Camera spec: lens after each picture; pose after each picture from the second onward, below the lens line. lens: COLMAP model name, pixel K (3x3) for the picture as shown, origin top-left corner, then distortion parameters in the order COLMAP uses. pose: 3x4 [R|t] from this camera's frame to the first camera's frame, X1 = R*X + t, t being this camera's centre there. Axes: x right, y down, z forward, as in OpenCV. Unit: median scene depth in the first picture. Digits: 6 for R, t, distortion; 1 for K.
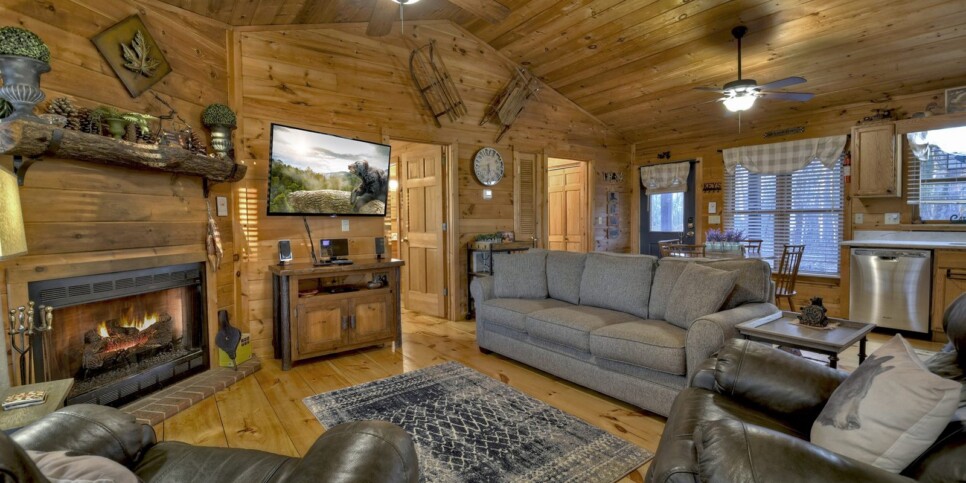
lens RADIAL K [[433.4, 0, 476.7], [0, 433.4, 234.6], [0, 0, 1]] dist [-0.022599, -0.000408]
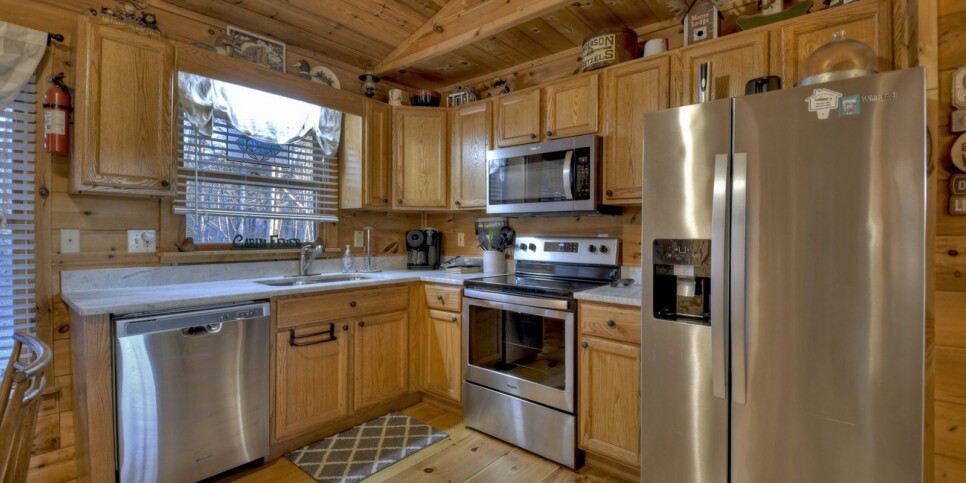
lens RADIAL K [[433.4, 0, 485.4], [0, 433.4, 235.7], [0, 0, 1]] dist [-0.022599, -0.000408]
pose [[-0.230204, 0.009942, 0.973092, 0.416522], [0.034797, 0.999392, -0.001979, -0.029903], [-0.972520, 0.033405, -0.230410, 0.743316]]
